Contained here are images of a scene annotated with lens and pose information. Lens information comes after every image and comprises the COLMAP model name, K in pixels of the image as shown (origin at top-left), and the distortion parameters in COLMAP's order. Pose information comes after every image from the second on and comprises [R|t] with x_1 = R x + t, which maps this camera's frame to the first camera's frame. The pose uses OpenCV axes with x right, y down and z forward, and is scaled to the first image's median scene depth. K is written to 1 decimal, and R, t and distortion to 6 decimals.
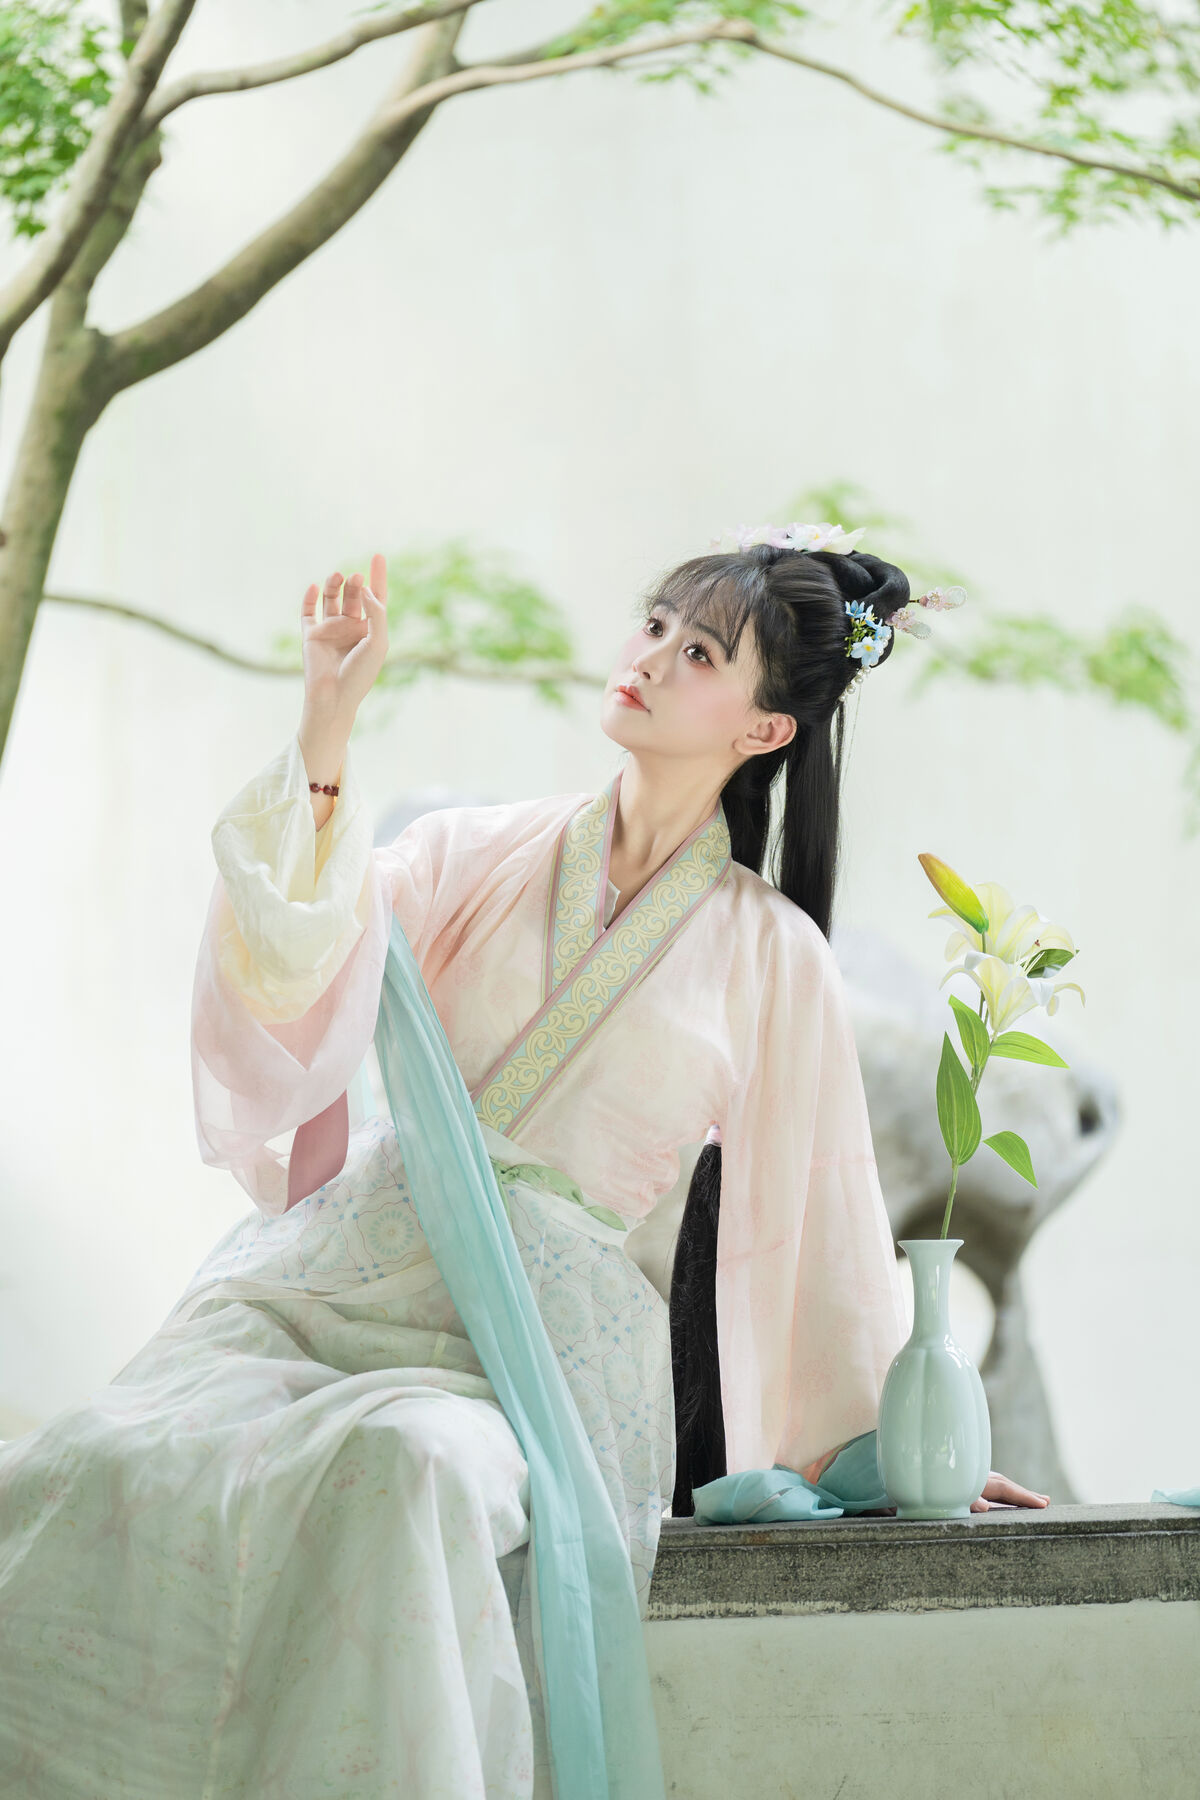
lens RADIAL K [[10008.4, 0, 600.0], [0, 10008.4, 900.0], [0, 0, 1]] dist [-0.097029, -3.913736]
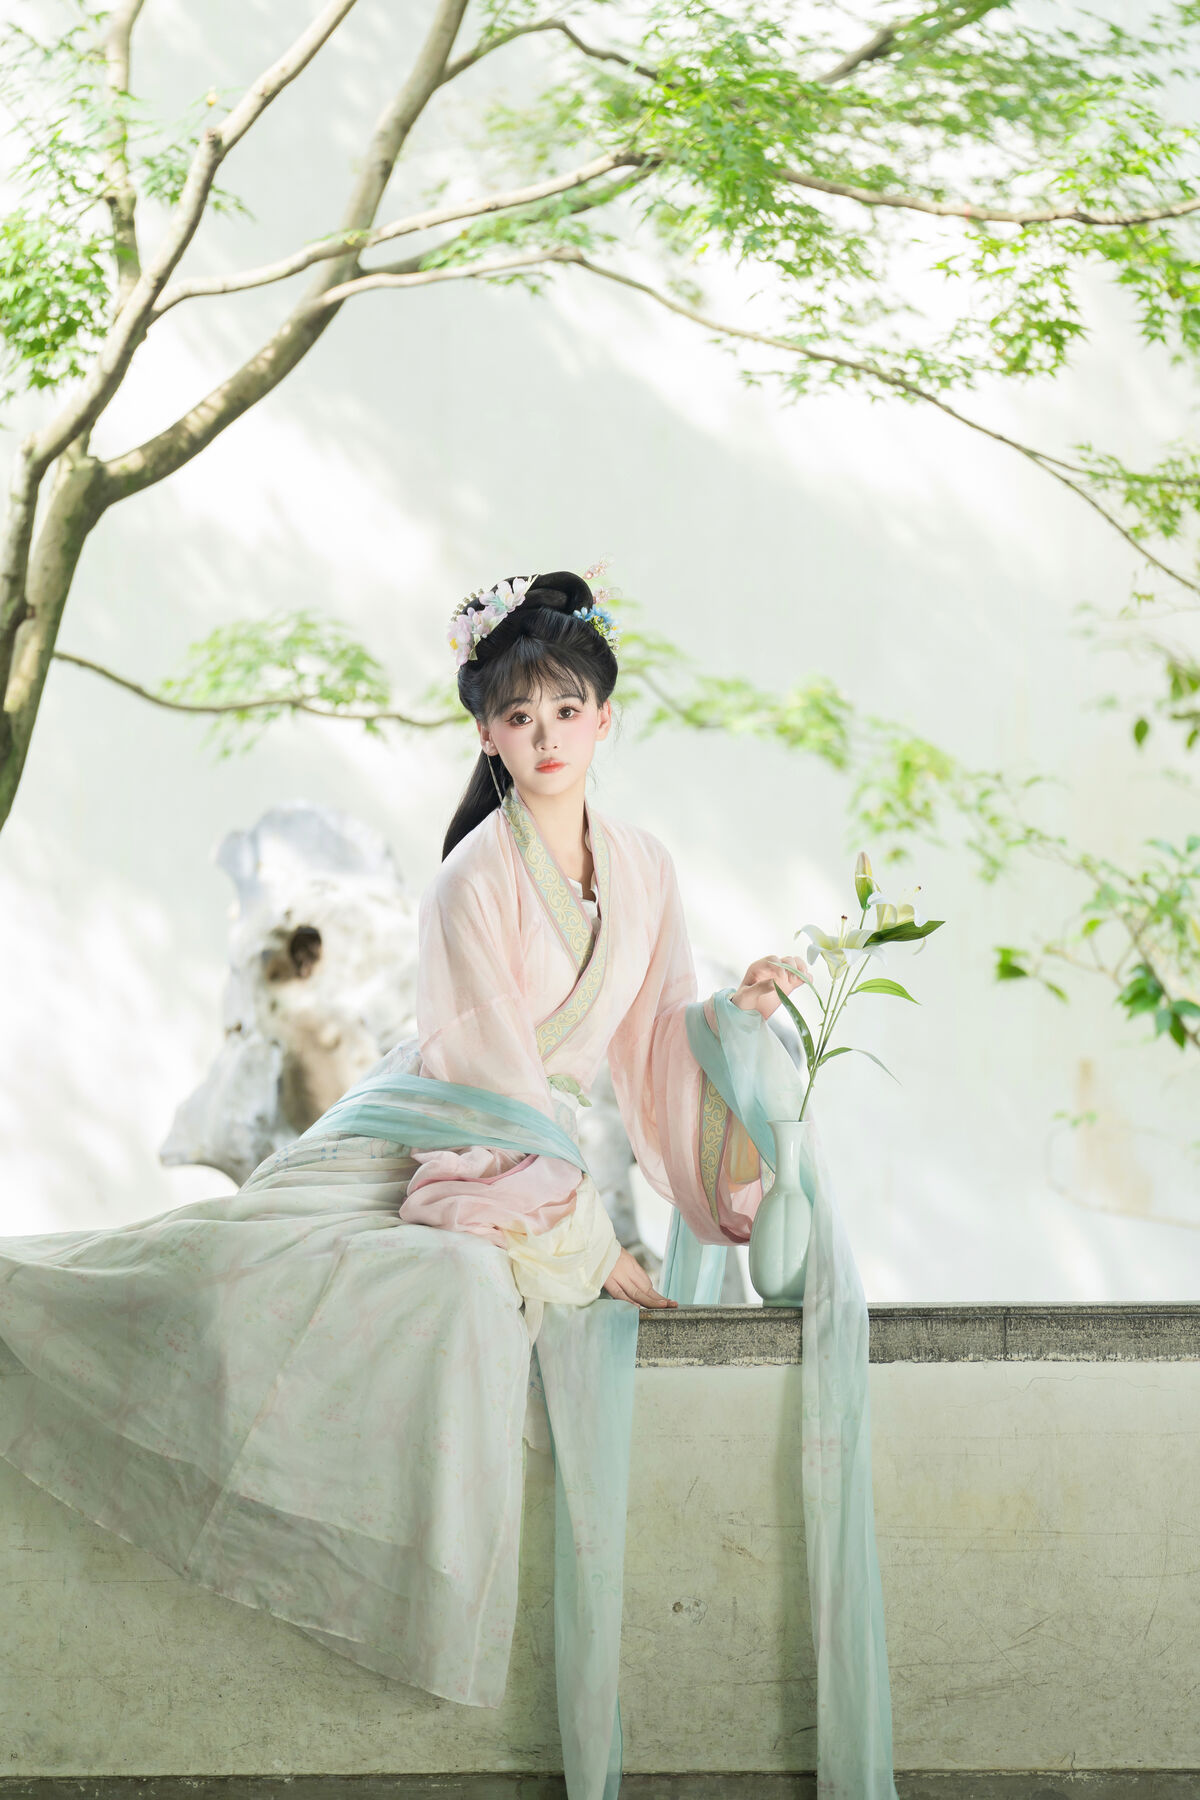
lens RADIAL K [[10108.6, 0, 590.6], [0, 10108.6, 541.5], [0, 0, 1]] dist [-0.485868, -33.408995]
pose [[0.997790, 0.027636, 0.060425, -0.065617], [-0.025449, 0.999004, -0.036660, 0.003190], [-0.061378, 0.035042, 0.997499, -0.378276]]
